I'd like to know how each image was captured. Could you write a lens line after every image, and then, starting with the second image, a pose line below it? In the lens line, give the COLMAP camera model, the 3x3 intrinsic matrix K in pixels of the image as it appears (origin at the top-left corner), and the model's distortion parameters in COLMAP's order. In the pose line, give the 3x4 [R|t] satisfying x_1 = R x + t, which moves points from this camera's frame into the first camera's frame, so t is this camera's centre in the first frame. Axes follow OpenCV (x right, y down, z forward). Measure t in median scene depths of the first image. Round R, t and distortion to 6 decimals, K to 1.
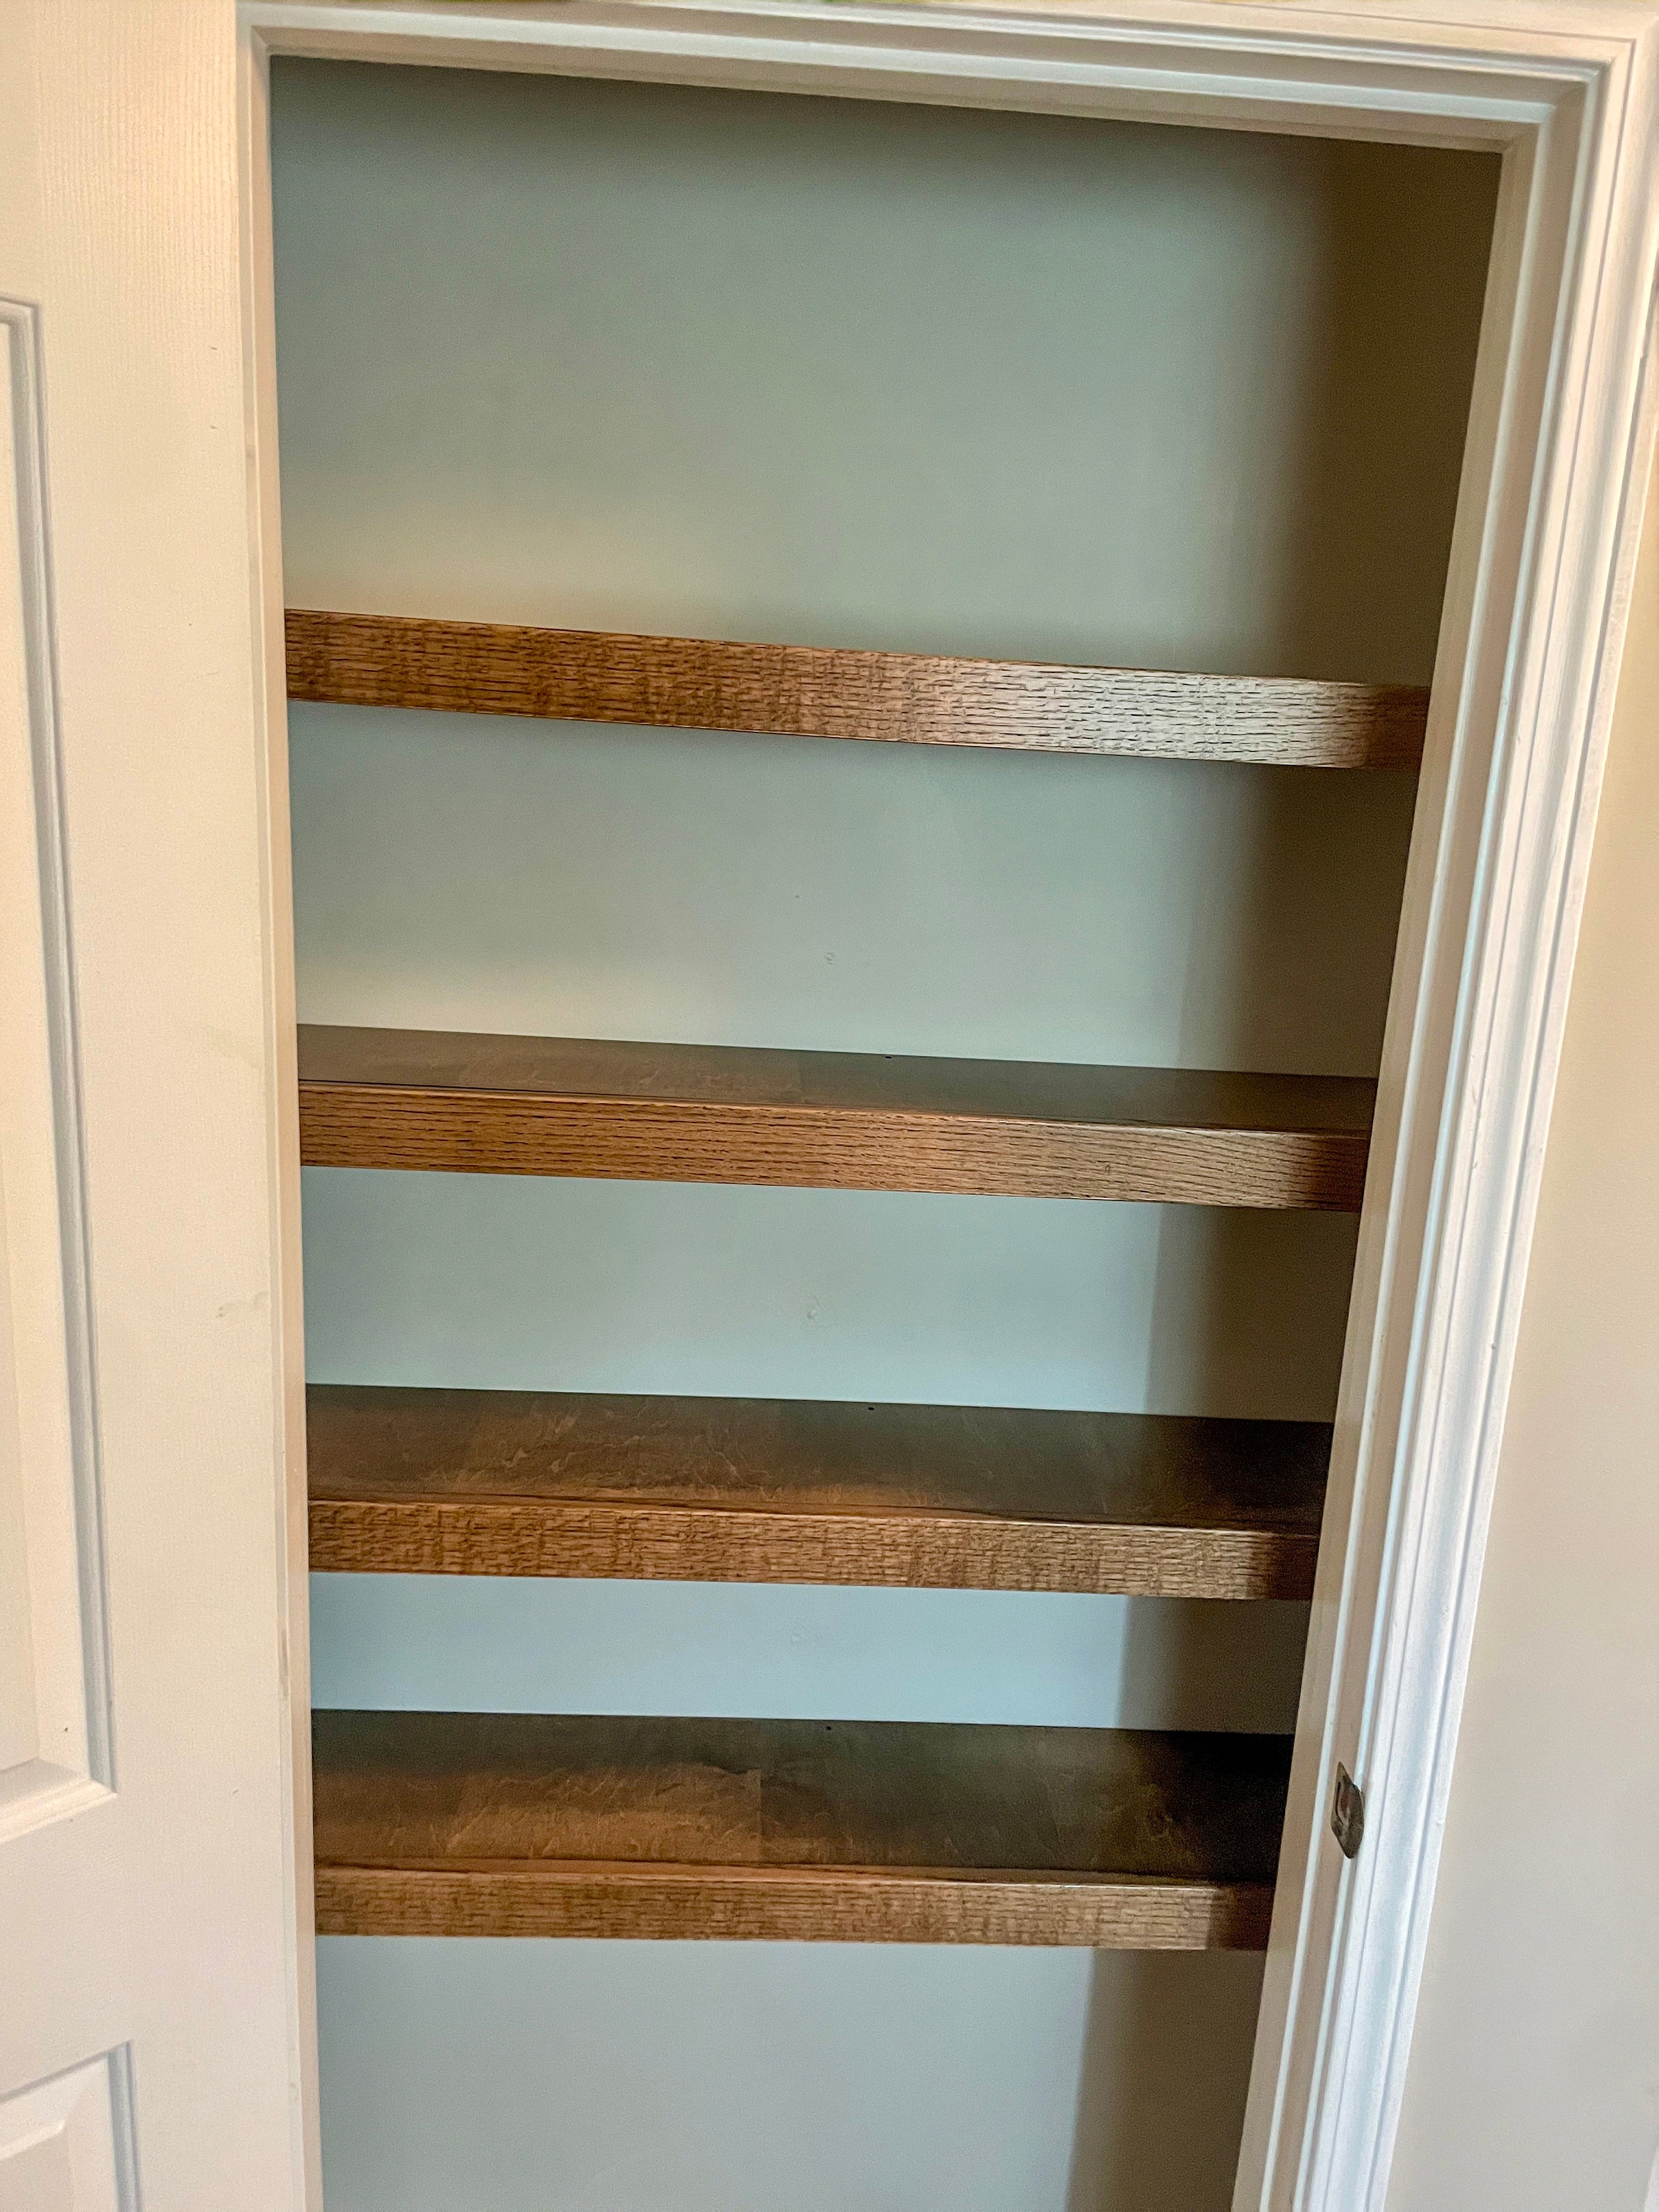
lens RADIAL K [[1721.9, 0, 820.2], [0, 1721.9, 1088.8], [0, 0, 1]] dist [0.077888, -0.114217]
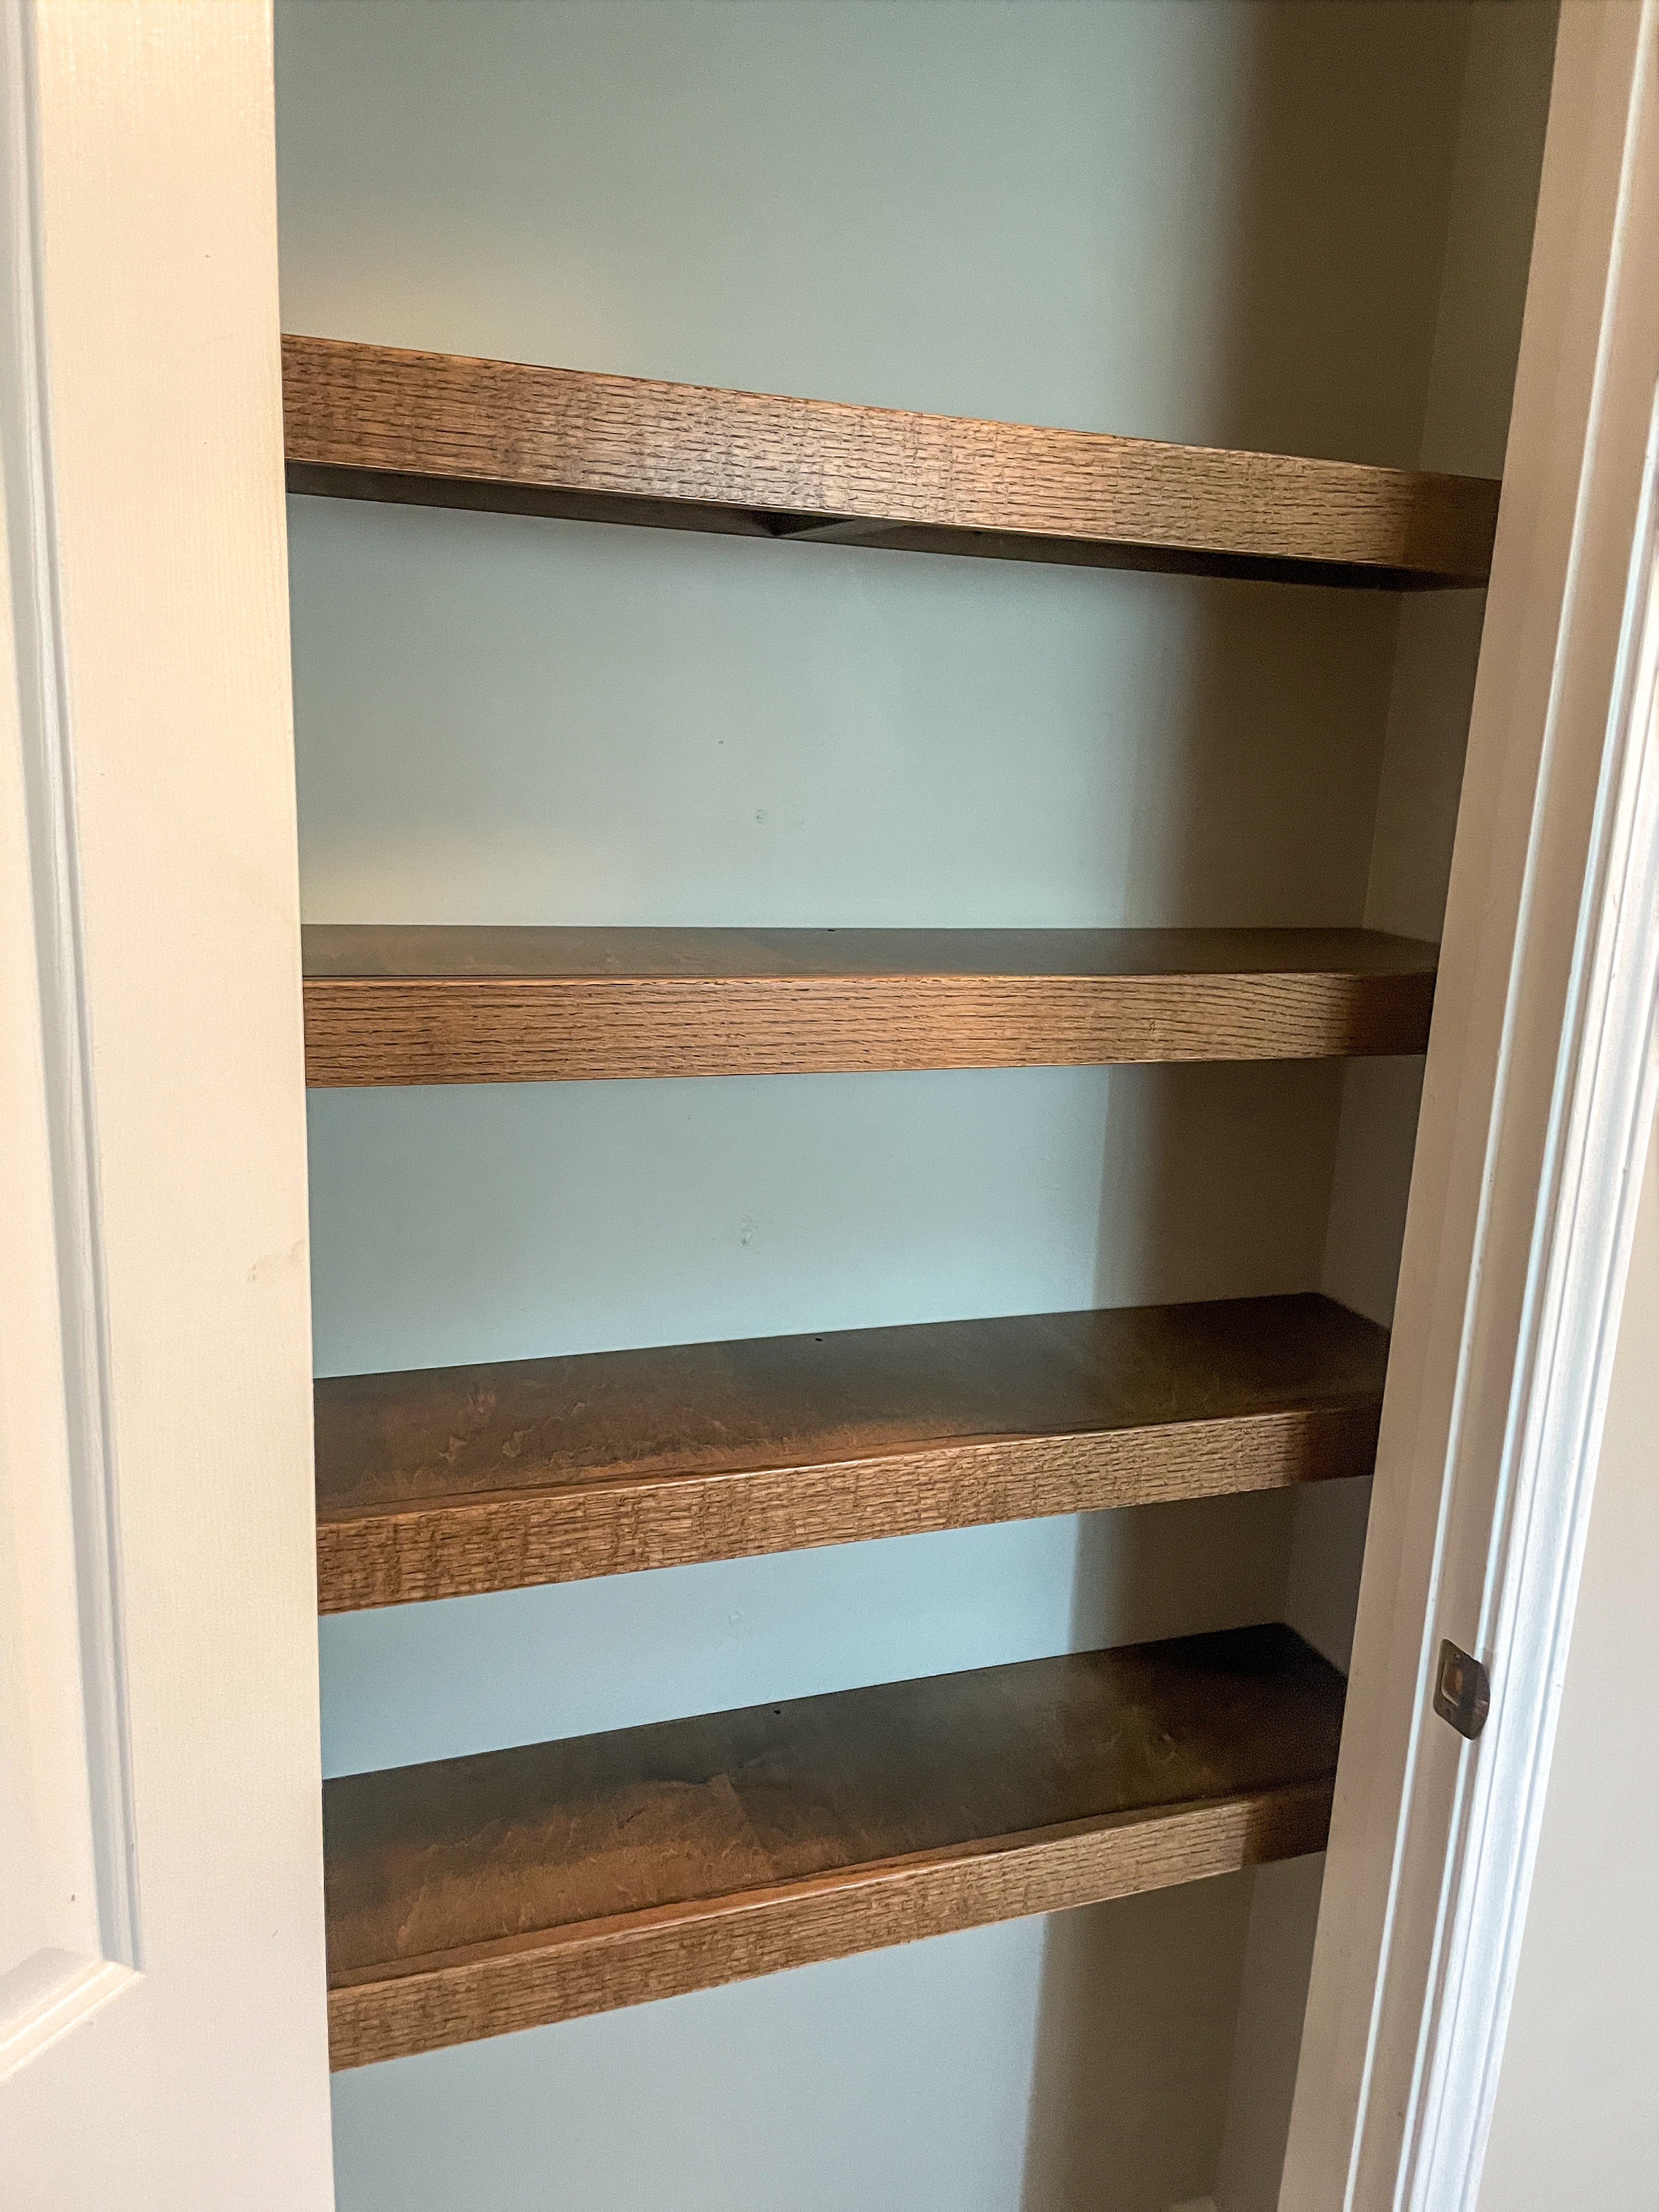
lens RADIAL K [[1721.9, 0, 820.2], [0, 1721.9, 1088.8], [0, 0, 1]] dist [0.077888, -0.114217]
pose [[0.951620, -0.077976, 0.297218, -0.251467], [0.072992, 0.996944, 0.027849, 0.039551], [-0.298481, -0.004808, 0.954403, 0.195156]]
